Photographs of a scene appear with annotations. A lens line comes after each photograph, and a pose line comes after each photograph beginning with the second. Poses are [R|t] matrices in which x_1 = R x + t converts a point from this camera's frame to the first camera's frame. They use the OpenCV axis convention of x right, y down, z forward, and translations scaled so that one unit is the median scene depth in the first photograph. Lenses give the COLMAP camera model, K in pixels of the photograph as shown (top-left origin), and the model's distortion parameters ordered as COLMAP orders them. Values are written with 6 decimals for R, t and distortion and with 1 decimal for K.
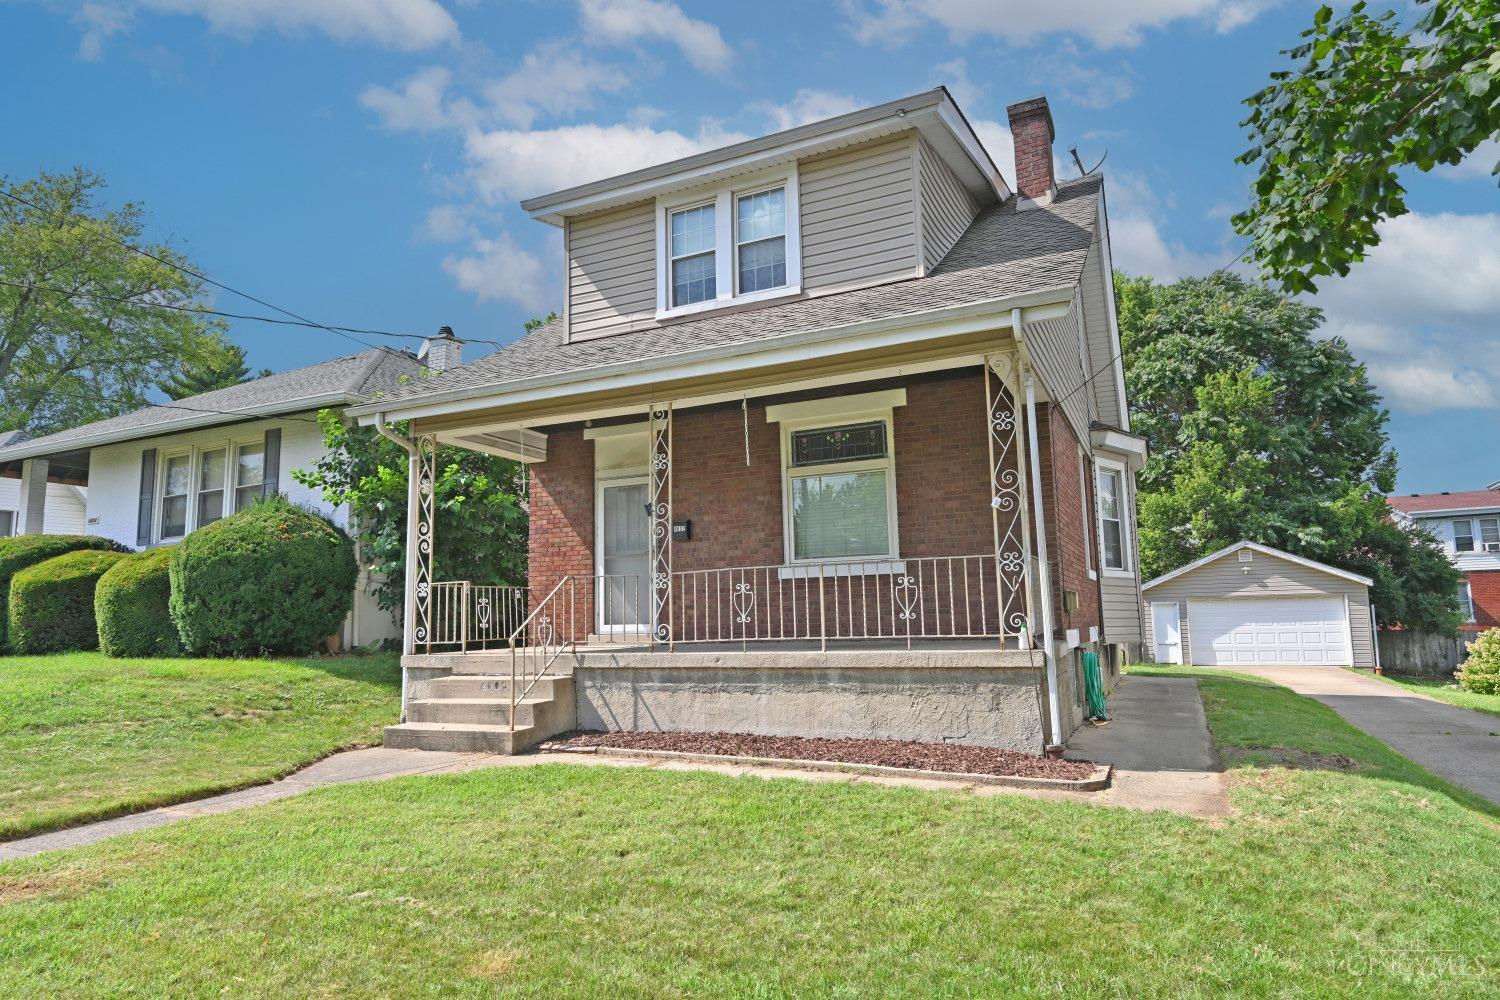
lens RADIAL K [[913.9, 0, 750.0], [0, 913.9, 500.0], [0, 0, 1]] dist [-0.001696, -0.000097]
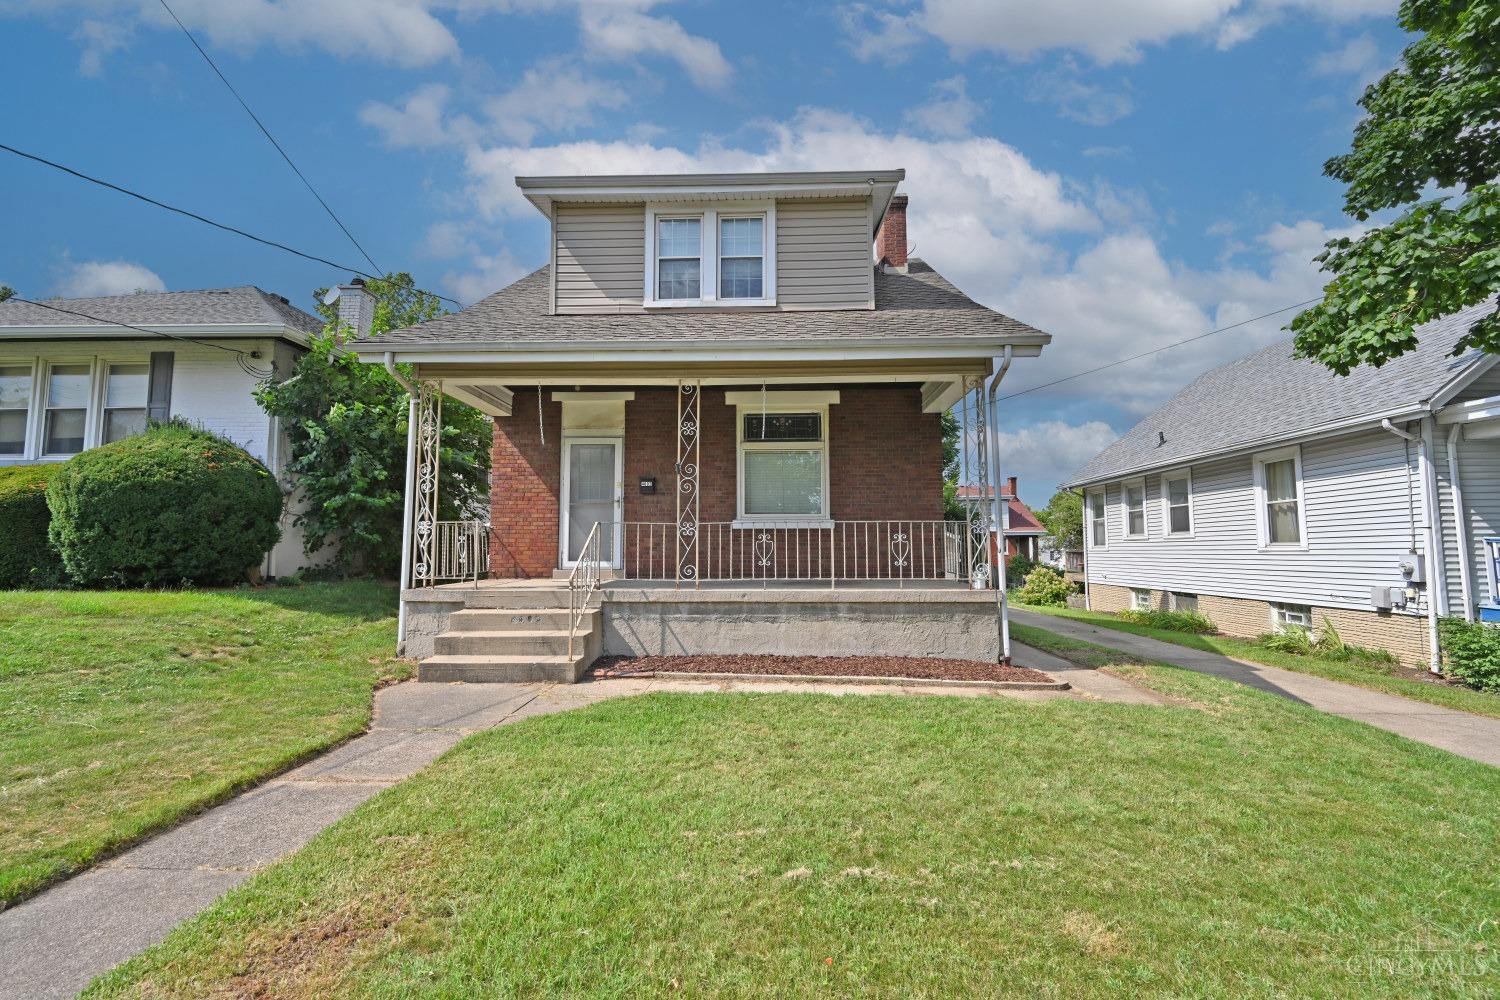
lens RADIAL K [[637.4, 0, 750.0], [0, 637.4, 500.0], [0, 0, 1]] dist [0.000424, -0.000018]
pose [[0.915289, 0.052821, 0.399320, -0.304492], [-0.073255, 0.996661, 0.036075, 0.012639], [-0.396081, -0.062271, 0.916102, 0.179505]]
